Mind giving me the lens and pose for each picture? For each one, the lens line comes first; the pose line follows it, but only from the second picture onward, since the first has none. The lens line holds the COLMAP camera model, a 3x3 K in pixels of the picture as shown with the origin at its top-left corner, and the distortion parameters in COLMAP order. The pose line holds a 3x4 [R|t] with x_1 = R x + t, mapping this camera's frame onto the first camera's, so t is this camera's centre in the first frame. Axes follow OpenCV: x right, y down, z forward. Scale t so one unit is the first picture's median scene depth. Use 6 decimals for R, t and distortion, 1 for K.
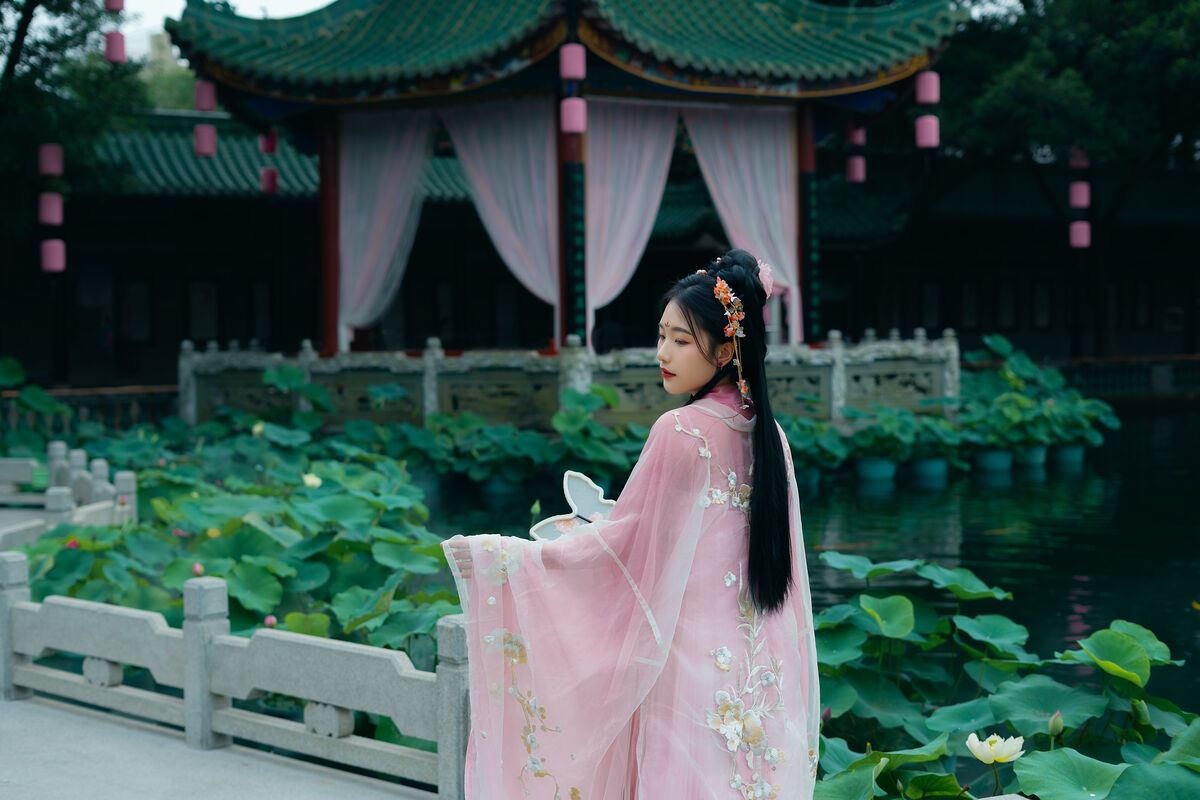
lens RADIAL K [[1797.3, 0, 601.3], [0, 1797.3, 397.0], [0, 0, 1]] dist [-0.004253, -0.068529]
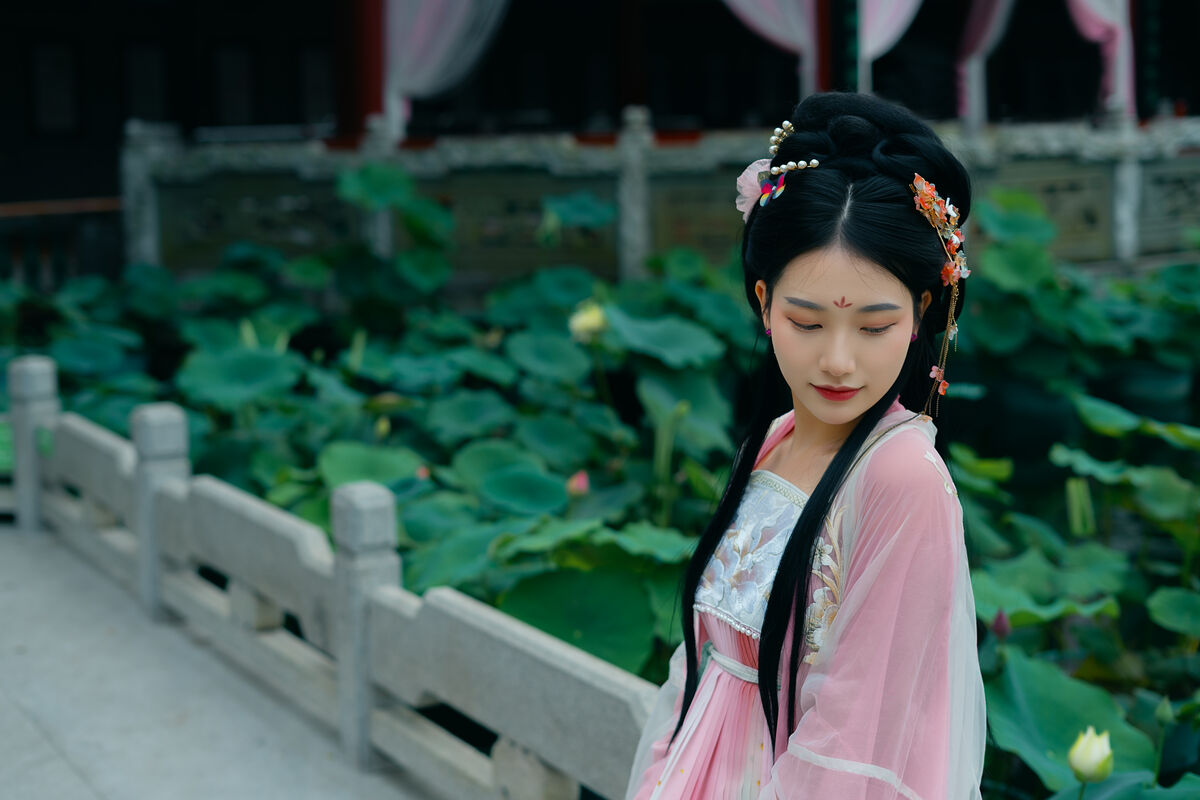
lens RADIAL K [[1797.3, 0, 601.3], [0, 1797.3, 397.0], [0, 0, 1]] dist [-0.004253, -0.068529]
pose [[0.989935, -0.028206, 0.138681, -0.181071], [0.012755, 0.993731, 0.111065, -0.006834], [-0.140945, -0.108178, 0.984089, 0.458468]]
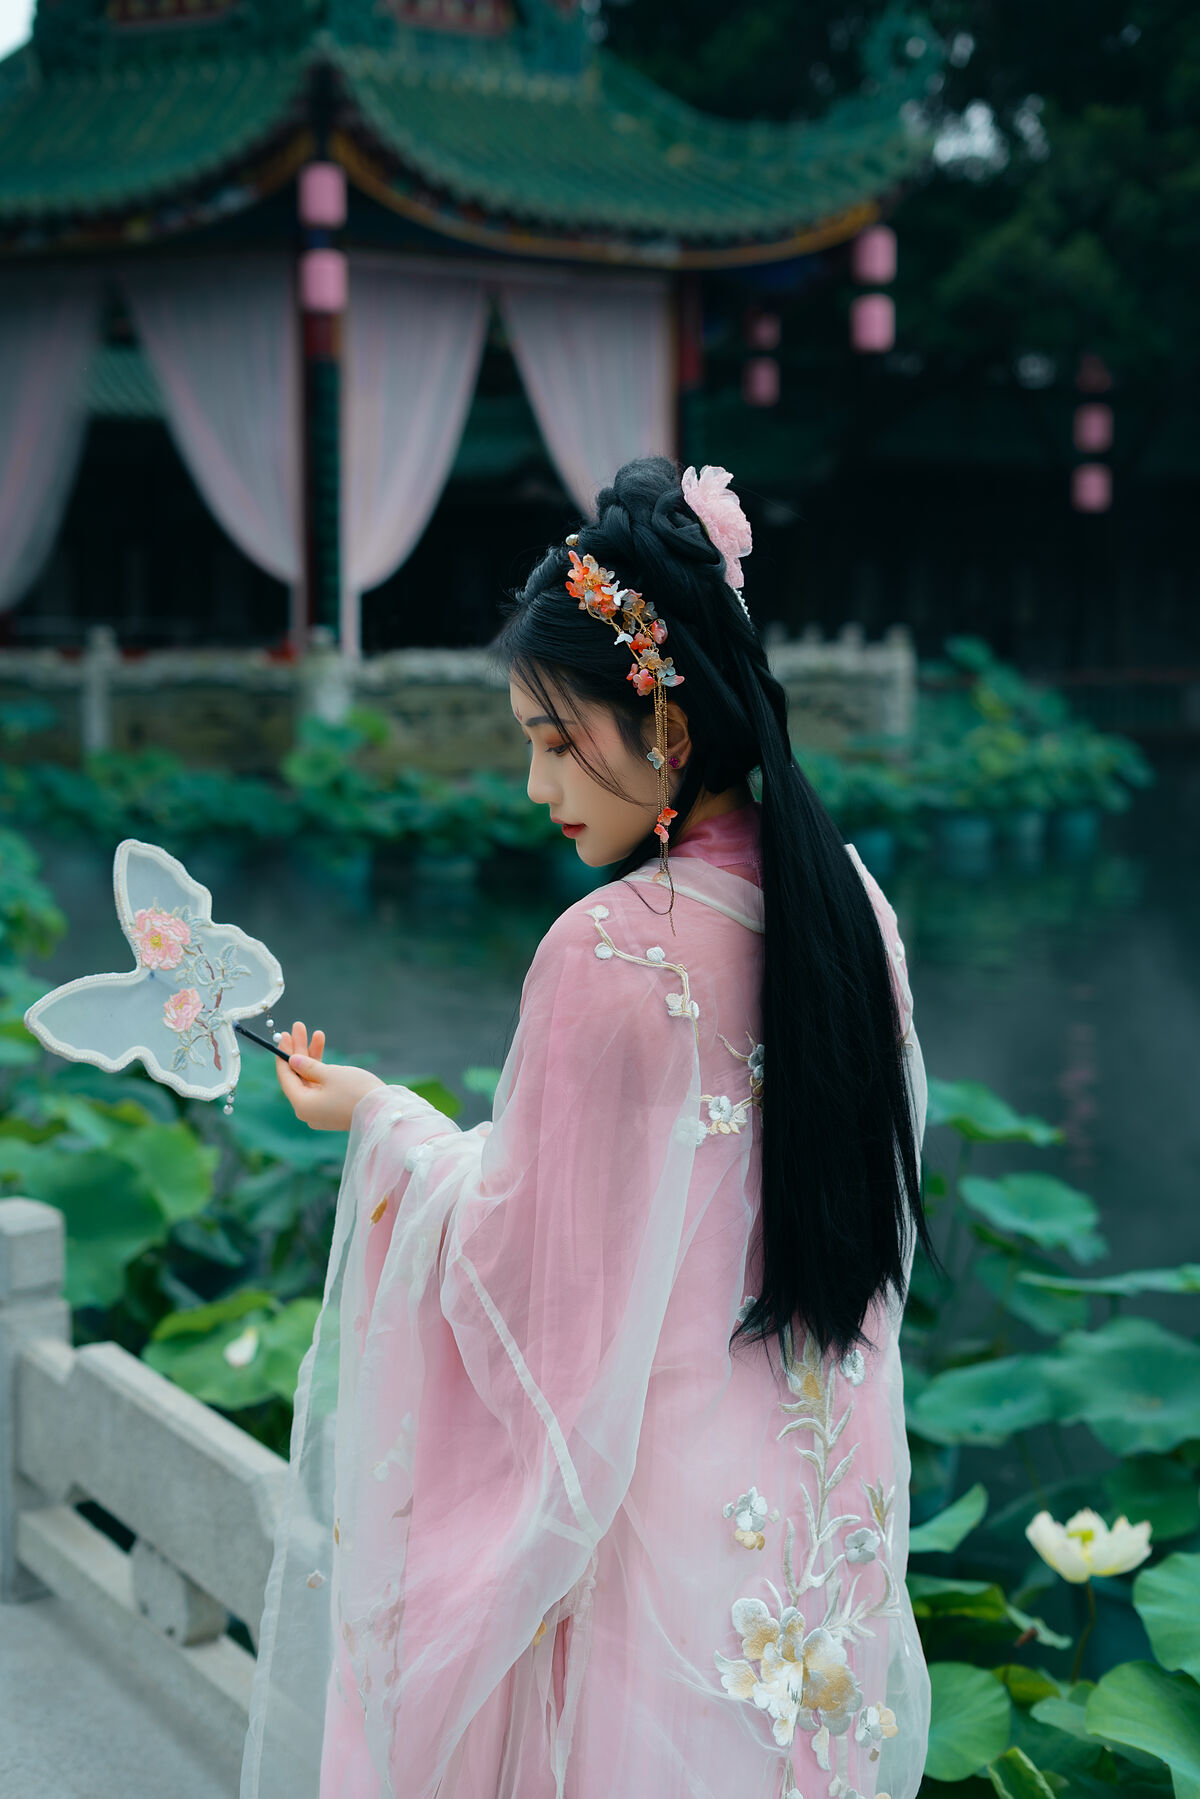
lens RADIAL K [[2591.1, 0, 600.0], [0, 2591.1, 899.5], [0, 0, 1]] dist [-0.003840, -0.004496]
pose [[0.996430, 0.006427, 0.084175, 0.005997], [-0.012294, 0.997515, 0.069369, -0.003901], [-0.083521, -0.070157, 0.994033, 0.065113]]
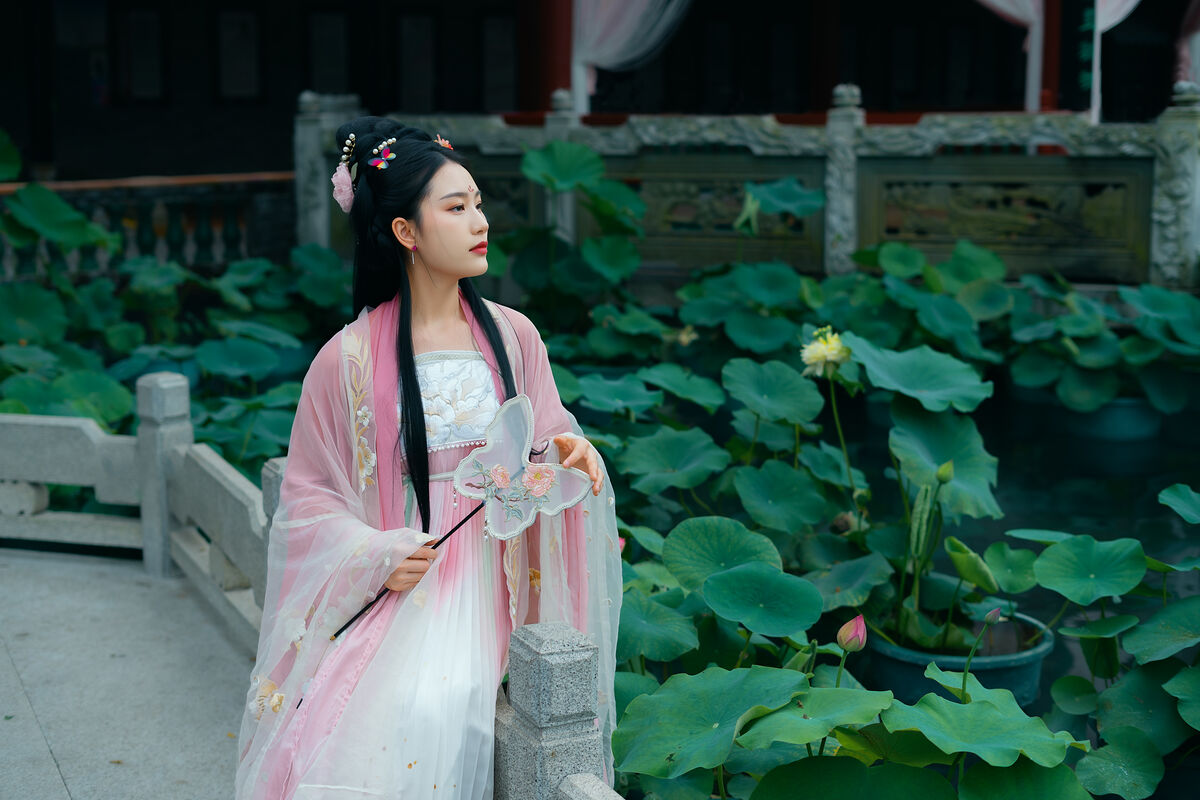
lens RADIAL K [[1728.3, 0, 600.0], [0, 1728.3, 400.0], [0, 0, 1]] dist [-0.003840, -0.004496]
pose [[0.998993, -0.001974, 0.044832, -0.182207], [-0.004098, 0.990843, 0.134956, -0.010919], [-0.044688, -0.135004, 0.989837, 0.520936]]
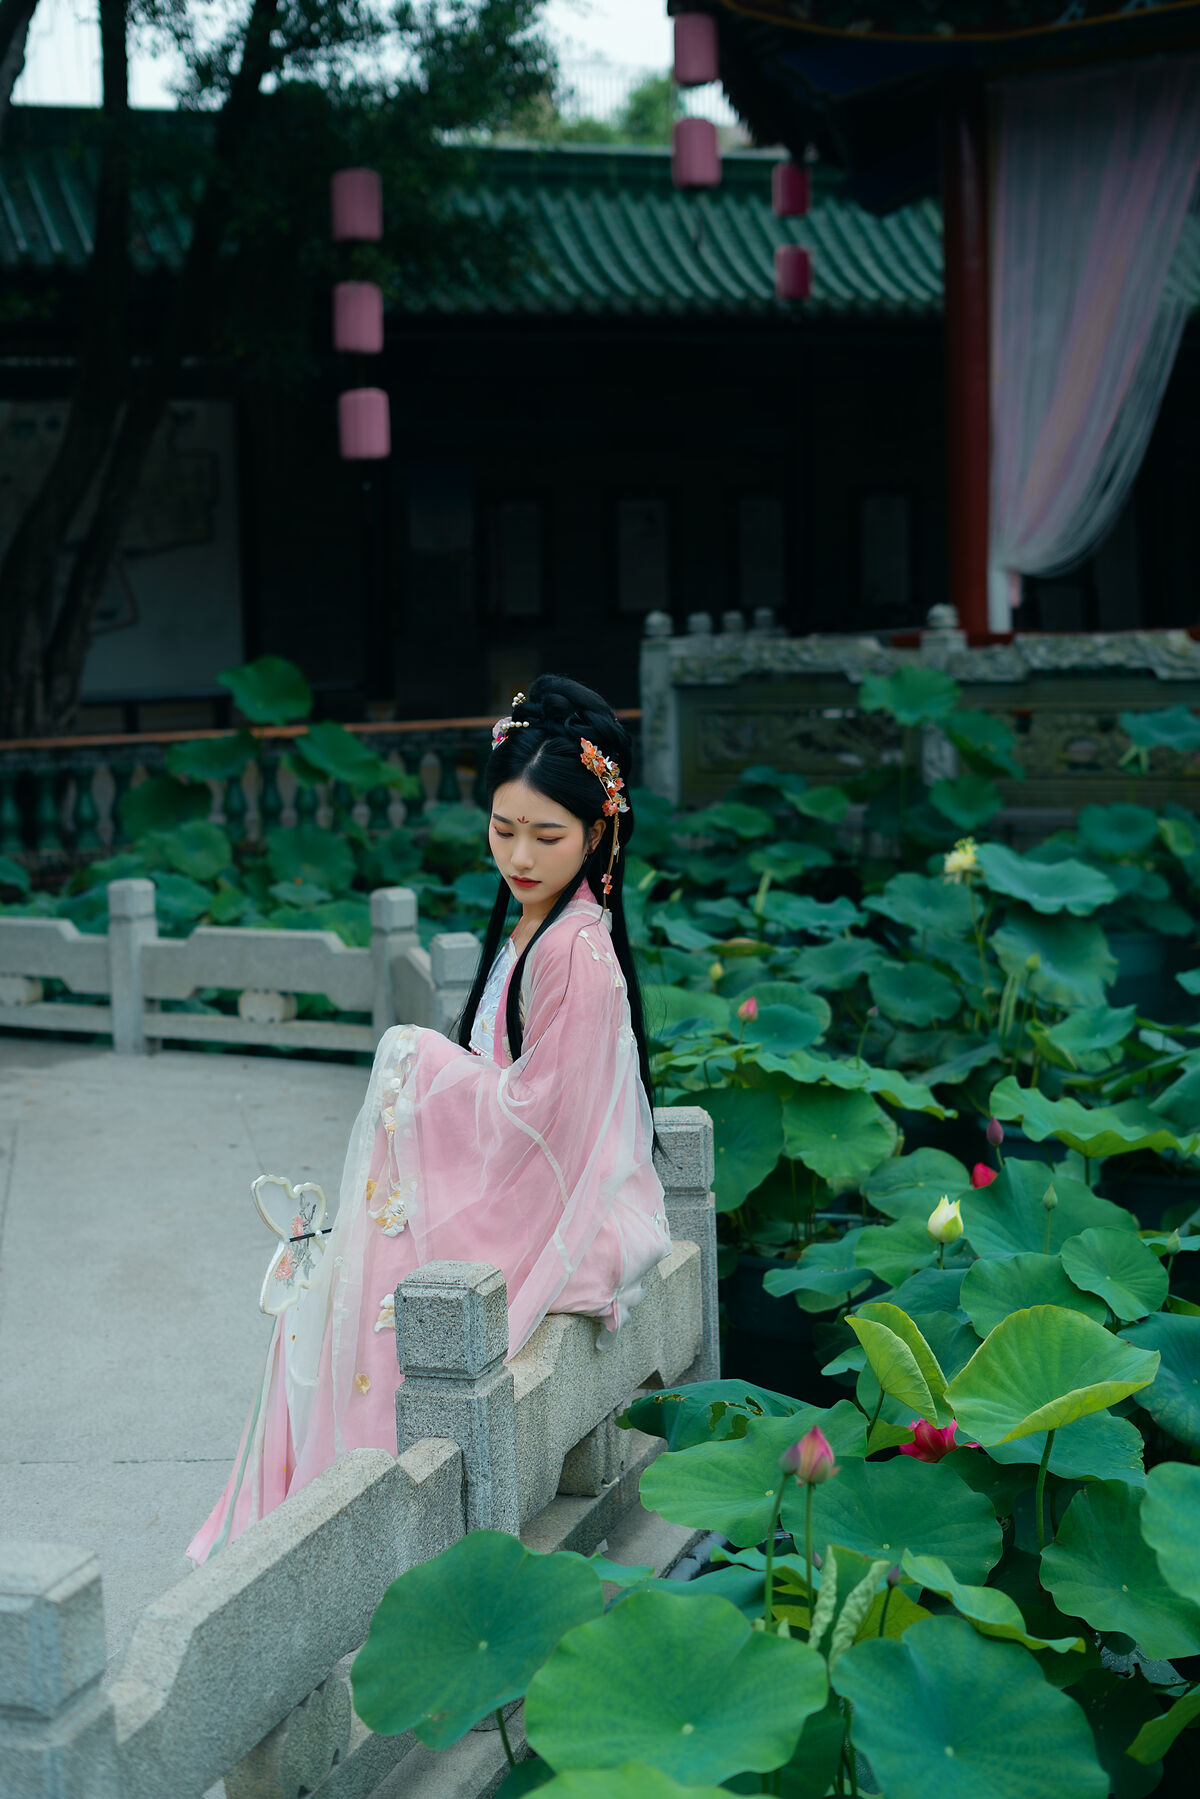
lens RADIAL K [[2749.1, 0, 600.0], [0, 2749.1, 899.5], [0, 0, 1]] dist [0.011371, 0.035043]
pose [[0.978453, 0.006284, -0.206372, -0.112025], [0.008778, 0.997367, 0.071988, -0.009896], [0.206281, -0.072248, 0.975822, 0.353327]]
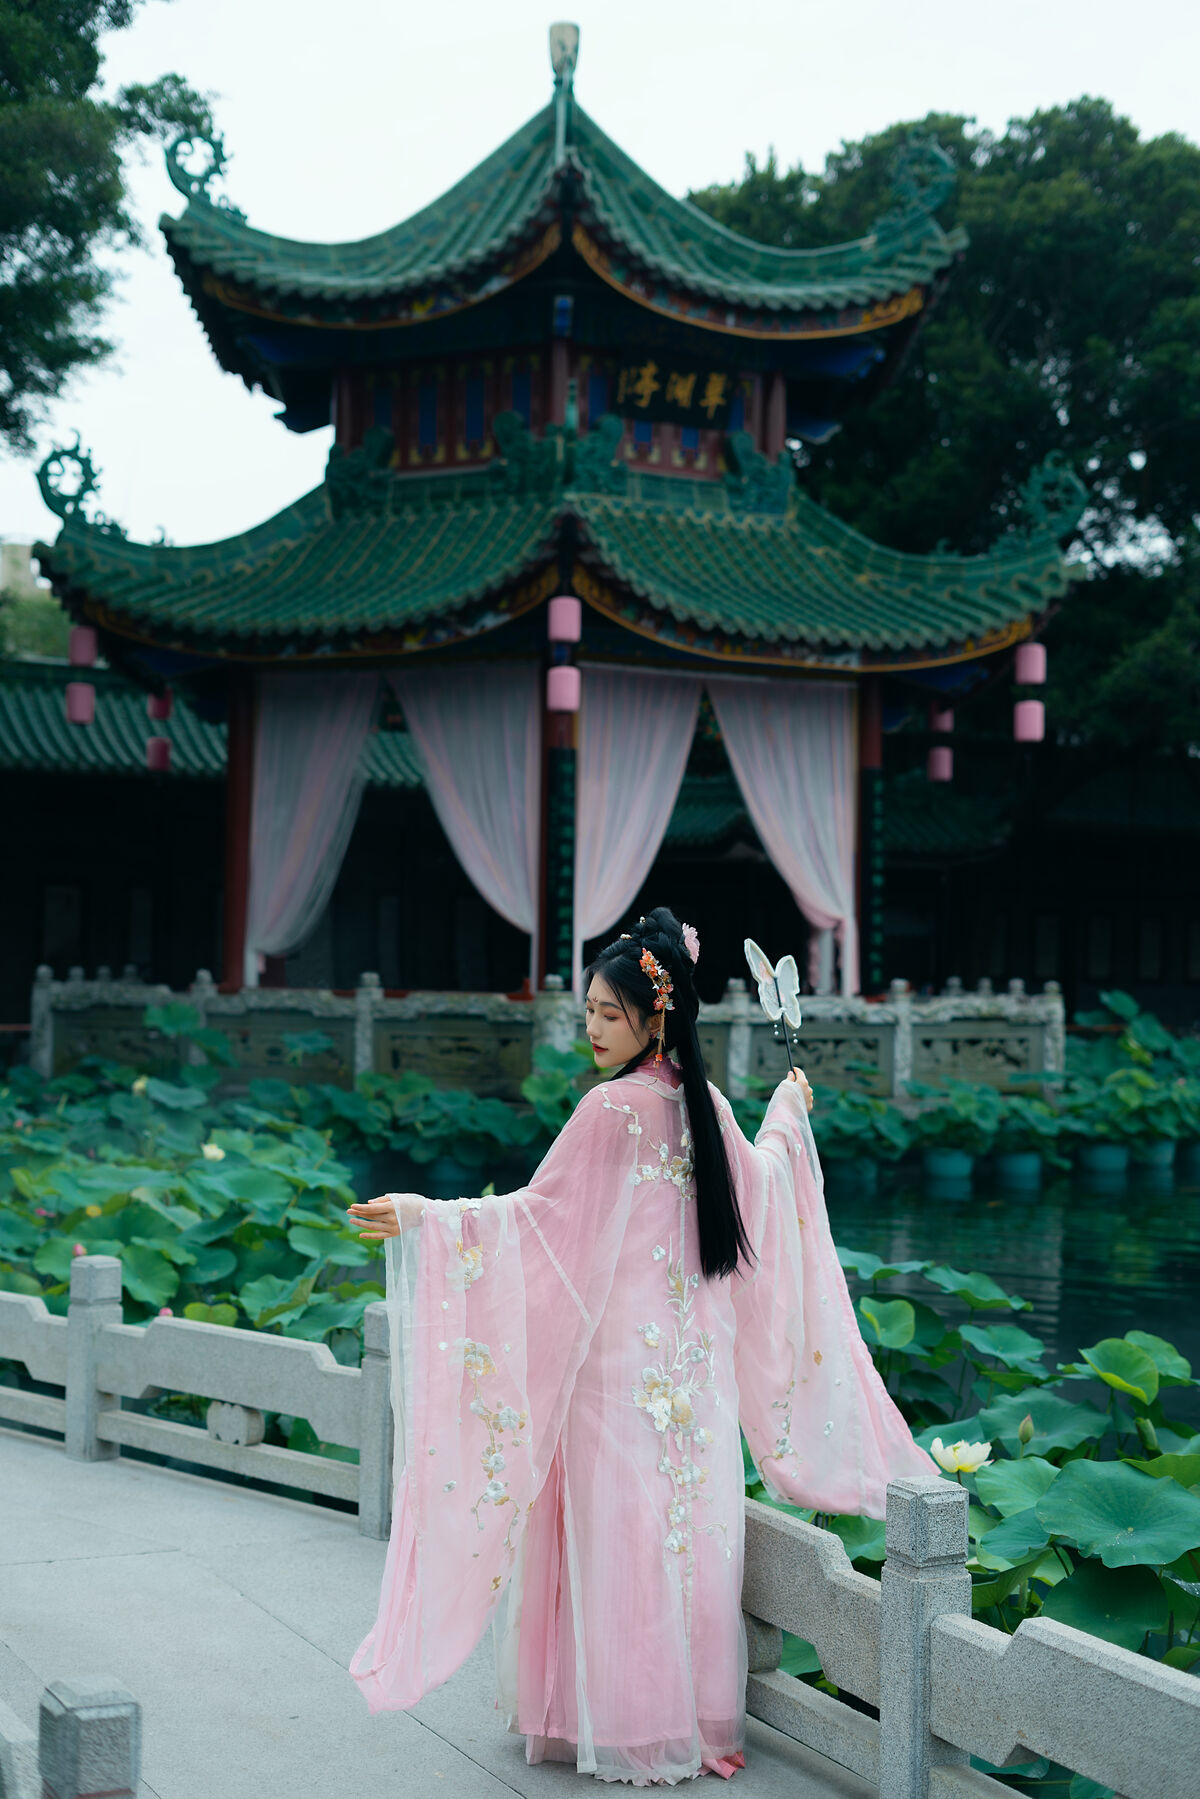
lens RADIAL K [[2513.1, 0, 600.0], [0, 2513.1, 899.5], [0, 0, 1]] dist [-0.013301, -0.022912]
pose [[0.999517, 0.030976, -0.002421, 0.005220], [-0.031066, 0.997585, -0.062118, -0.000716], [0.000491, 0.062163, 0.998066, -0.060853]]
